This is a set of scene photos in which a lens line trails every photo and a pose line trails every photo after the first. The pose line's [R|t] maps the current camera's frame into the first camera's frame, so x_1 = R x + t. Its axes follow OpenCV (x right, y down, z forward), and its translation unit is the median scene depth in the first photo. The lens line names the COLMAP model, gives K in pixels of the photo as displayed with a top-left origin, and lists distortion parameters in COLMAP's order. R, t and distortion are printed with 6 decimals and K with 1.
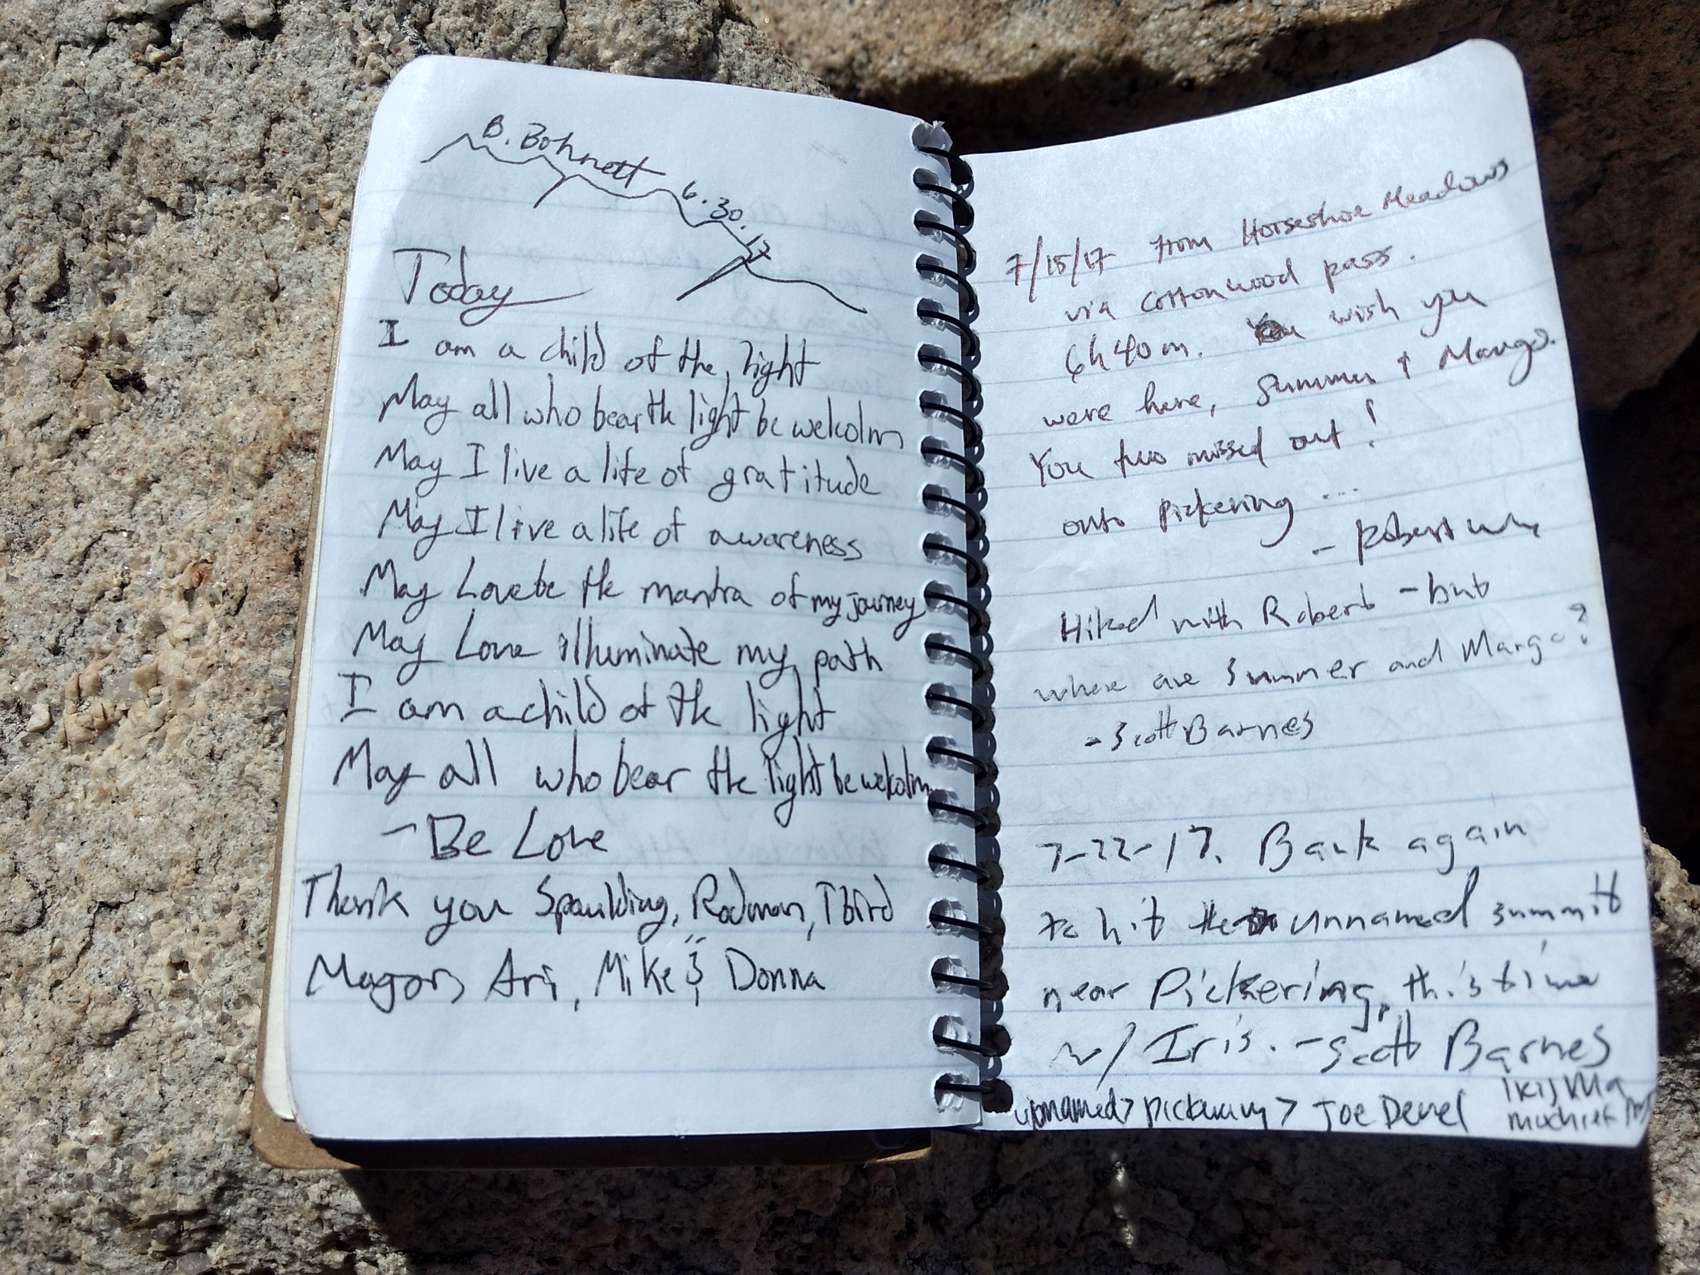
lens RADIAL K [[1353.2, 0, 853.6], [0, 1353.2, 613.5], [0, 0, 1]] dist [-0.078614, 0.135808]
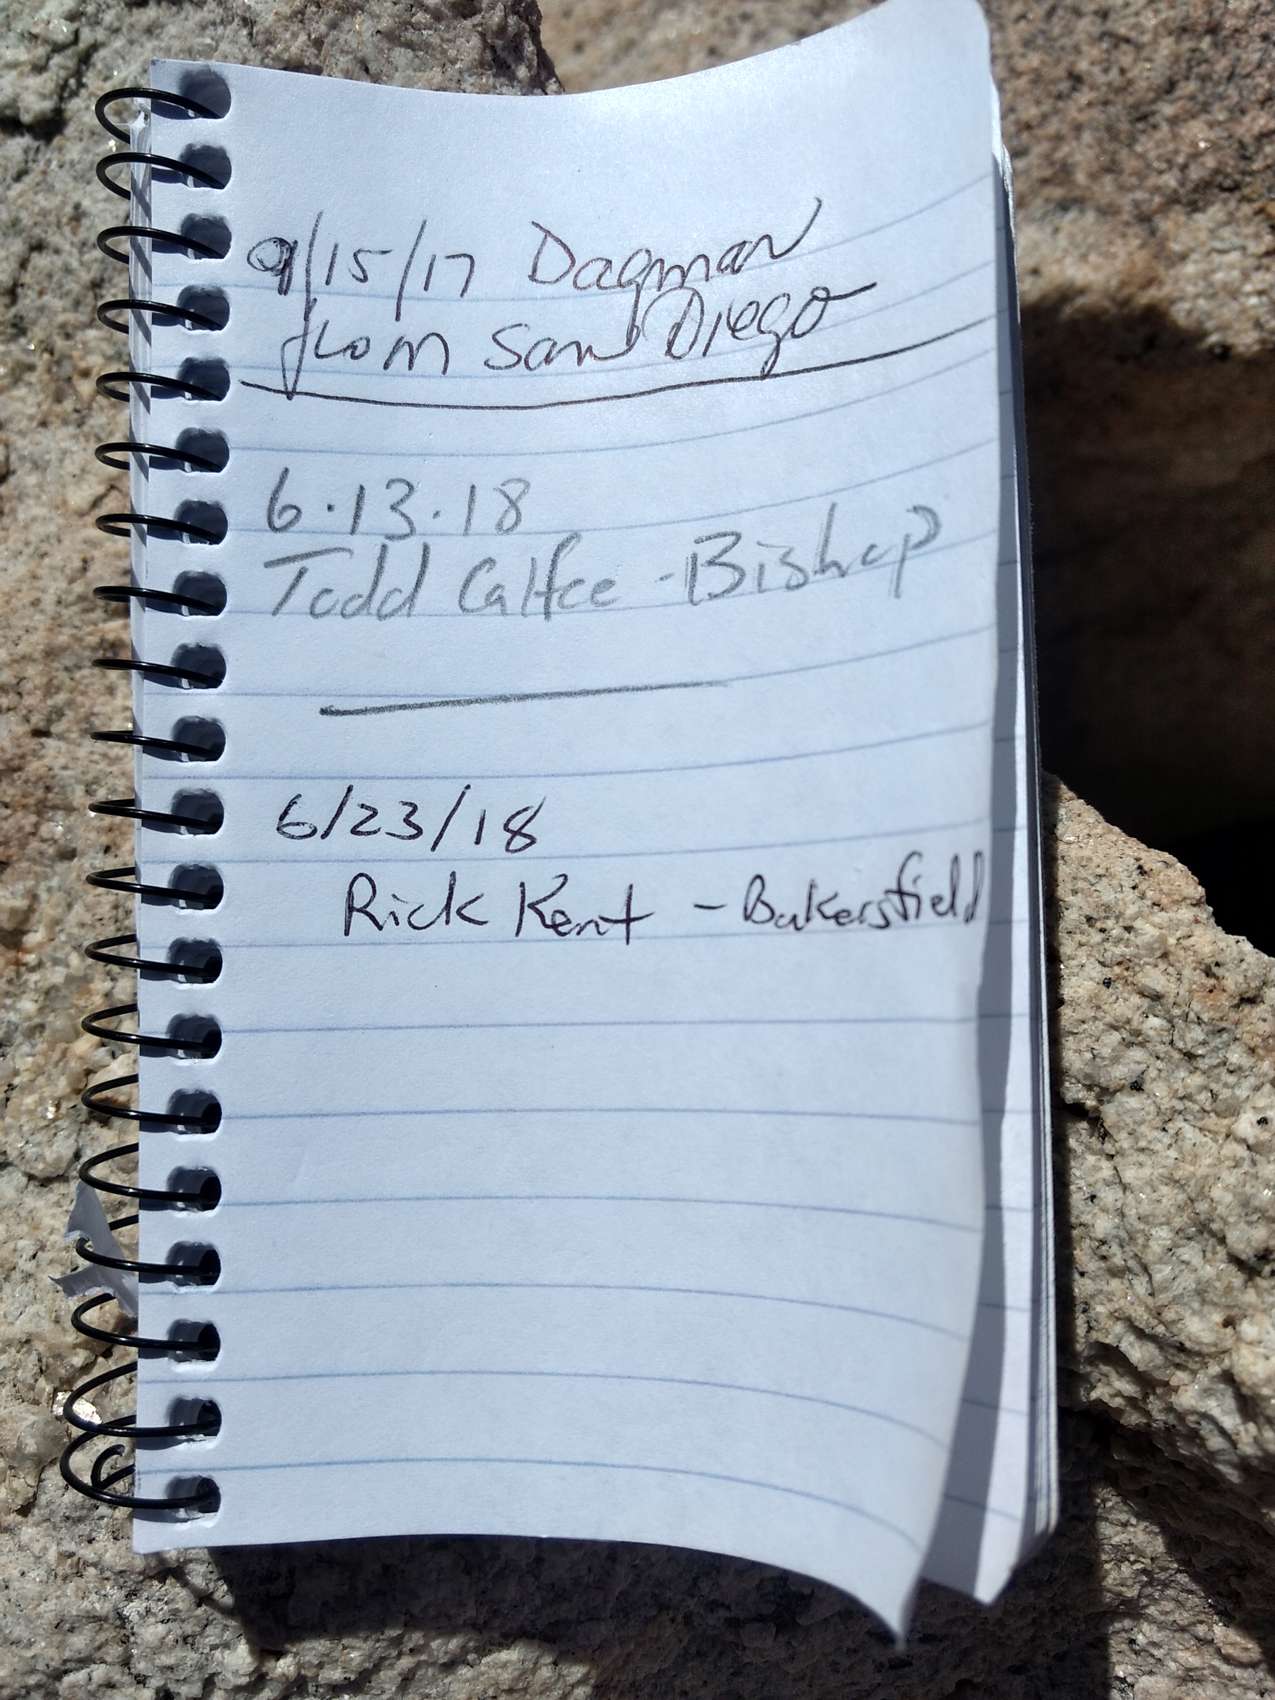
lens RADIAL K [[1338.3, 0, 644.5], [0, 1338.3, 836.4], [0, 0, 1]] dist [0.107859, -0.143377]
pose [[0.983237, 0.174885, -0.051577, 0.011764], [-0.170917, 0.982554, 0.073318, -0.154038], [0.063500, -0.063273, 0.995974, 0.218870]]
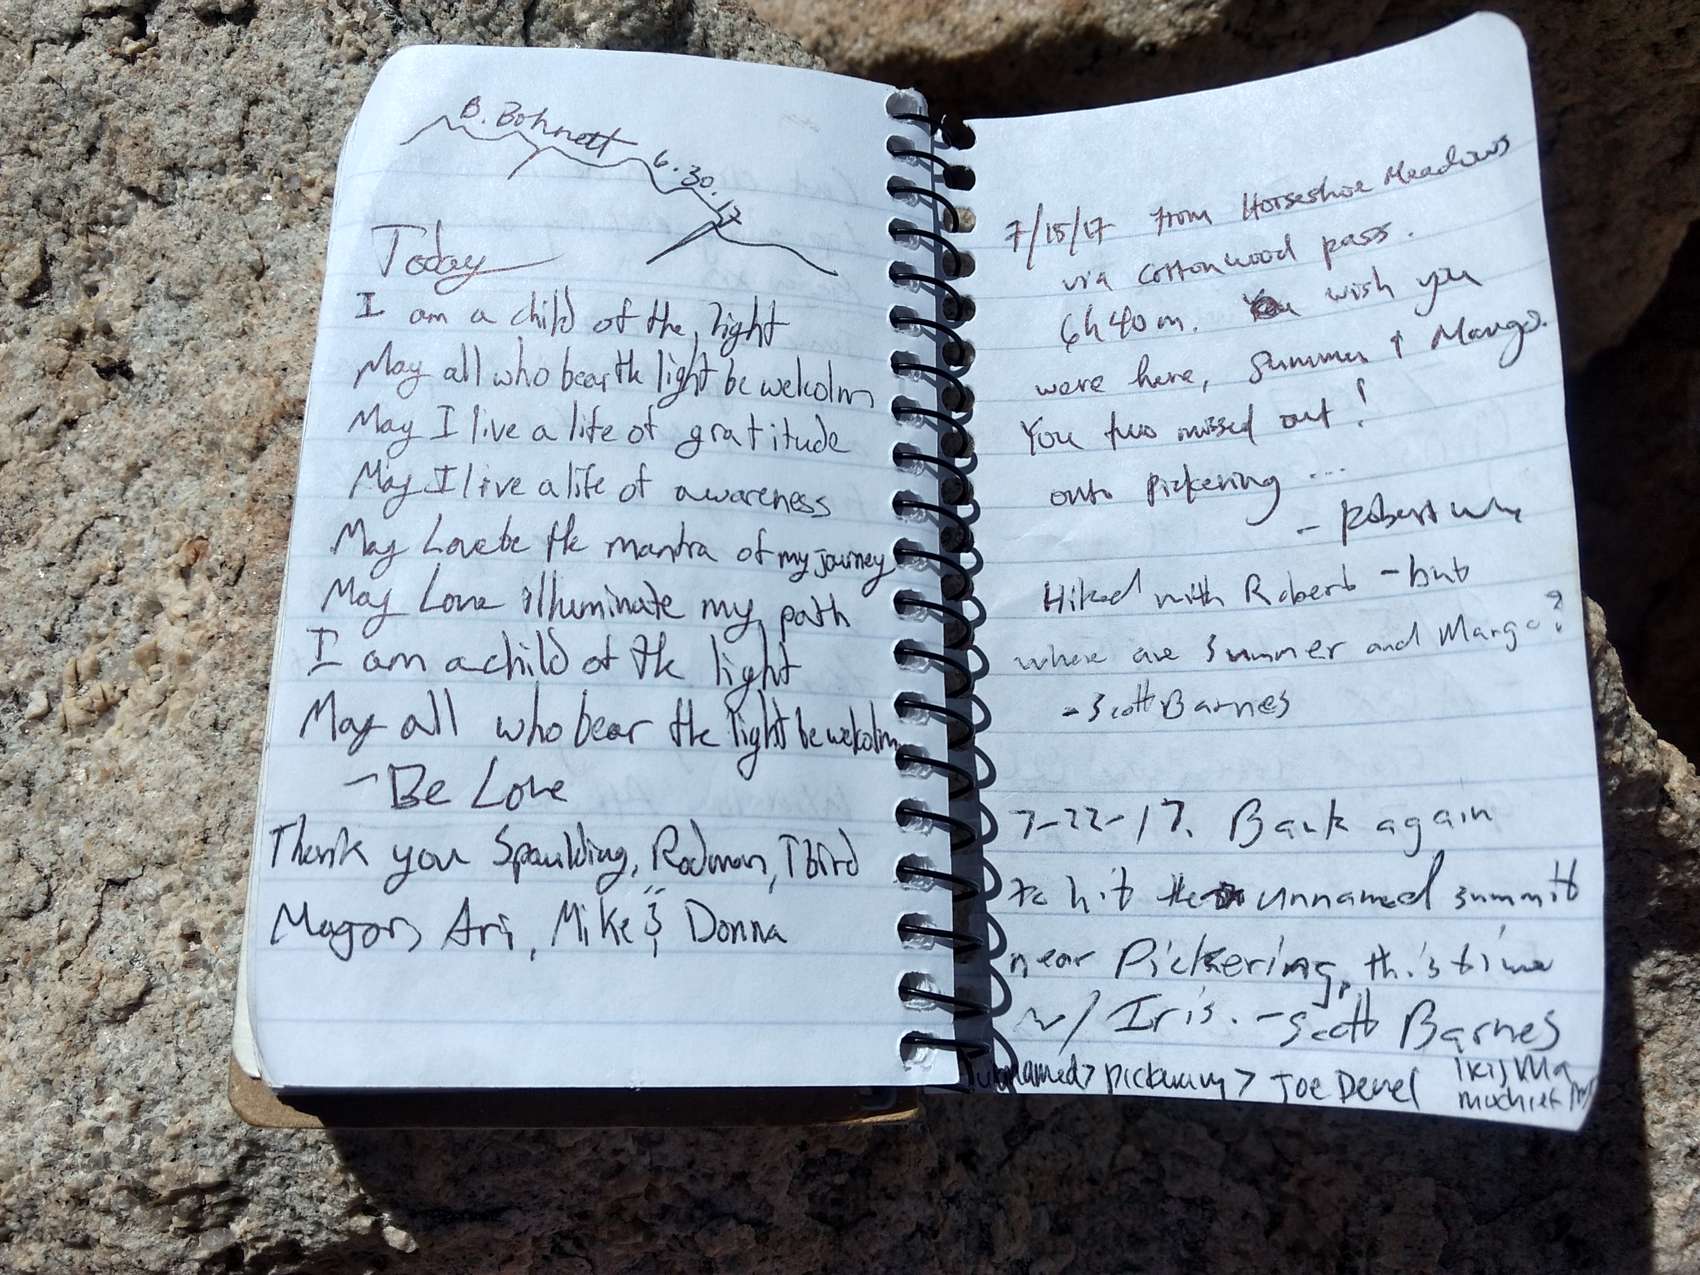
lens RADIAL K [[1346.3, 0, 849.6], [0, 1346.3, 614.1], [0, 0, 1]] dist [-0.044709, 0.083866]
pose [[0.998699, -0.049051, 0.013938, -0.017647], [0.049436, 0.998363, -0.028760, 0.066320], [-0.012505, 0.029411, 0.999489, -0.000251]]
